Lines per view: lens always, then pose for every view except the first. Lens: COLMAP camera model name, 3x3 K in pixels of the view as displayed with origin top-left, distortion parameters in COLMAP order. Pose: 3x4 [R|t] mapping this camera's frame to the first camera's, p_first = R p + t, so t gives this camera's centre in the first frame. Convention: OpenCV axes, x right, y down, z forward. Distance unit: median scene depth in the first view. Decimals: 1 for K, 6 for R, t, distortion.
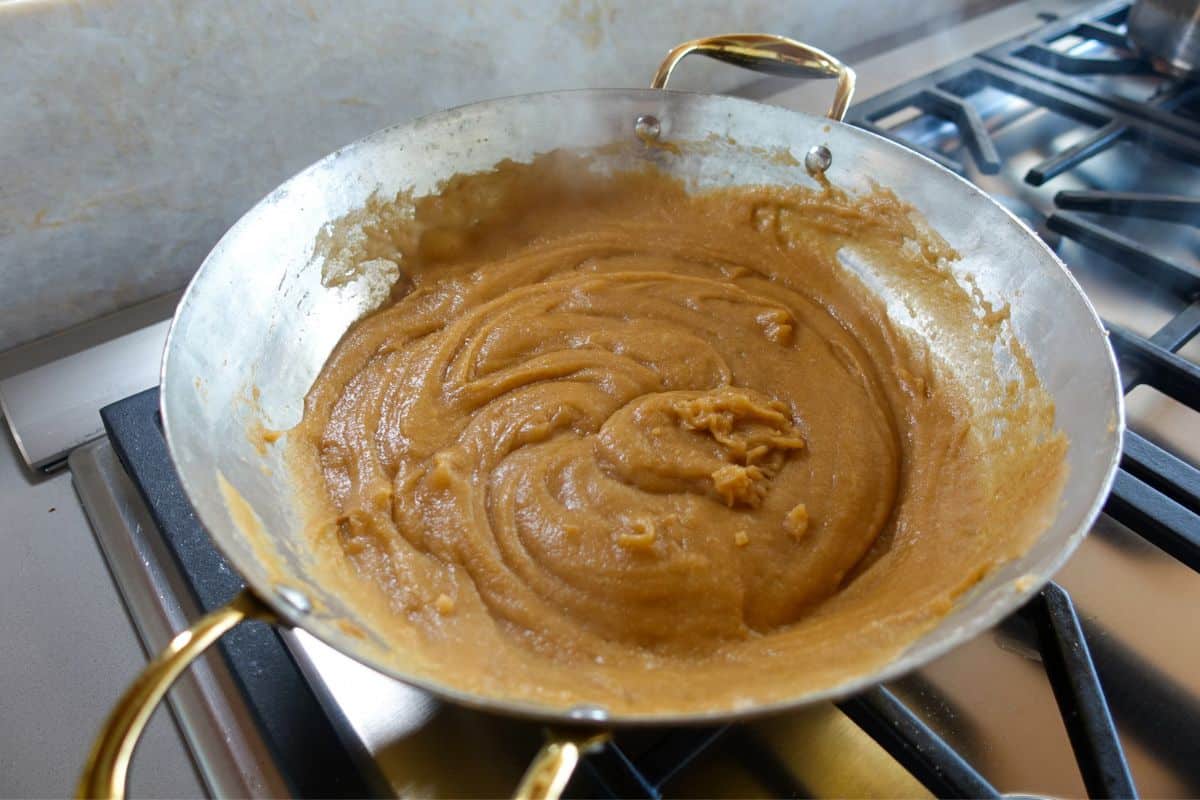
lens RADIAL K [[815.3, 0, 613.7], [0, 815.3, 398.2], [0, 0, 1]] dist [-0.001890, 0.000260]
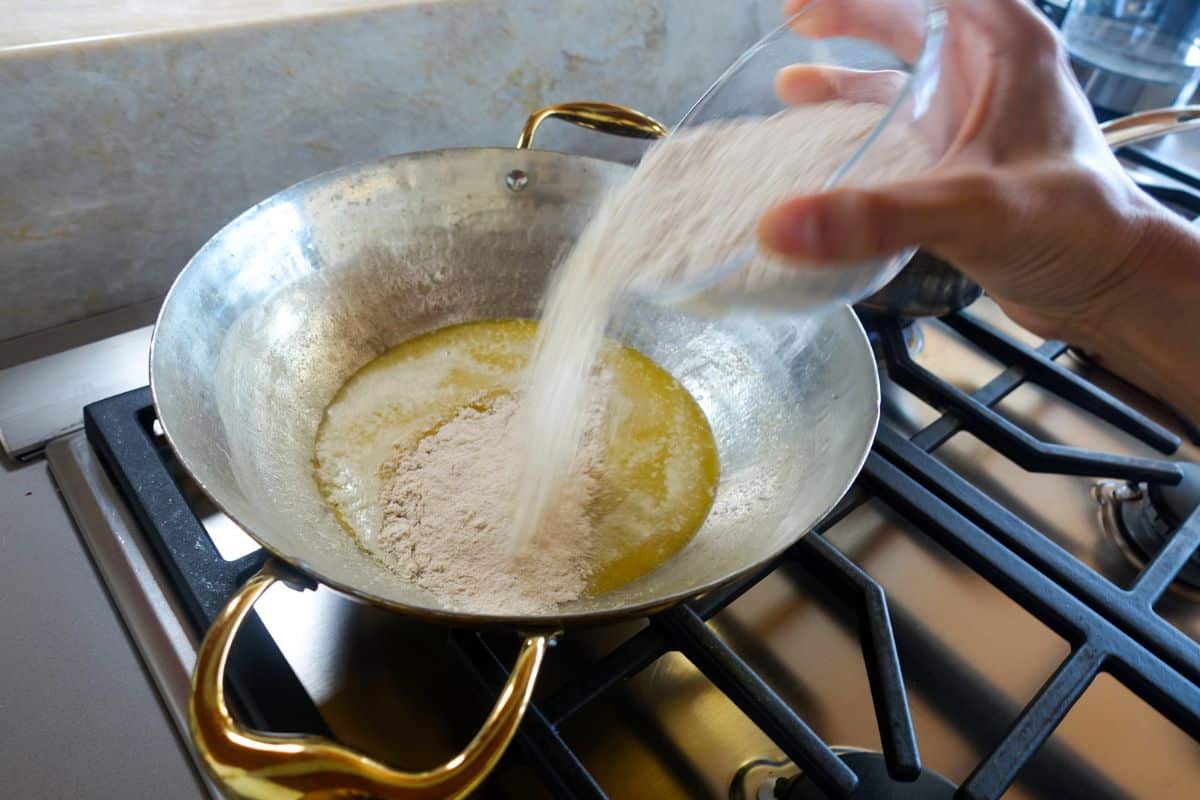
lens RADIAL K [[815.5, 0, 622.8], [0, 815.5, 402.7], [0, 0, 1]] dist [0.000126, -0.001231]
pose [[0.992776, 0.053801, 0.107244, -0.003328], [-0.050635, 0.998203, -0.032033, 0.005747], [-0.108775, 0.026371, 0.993717, -0.193098]]
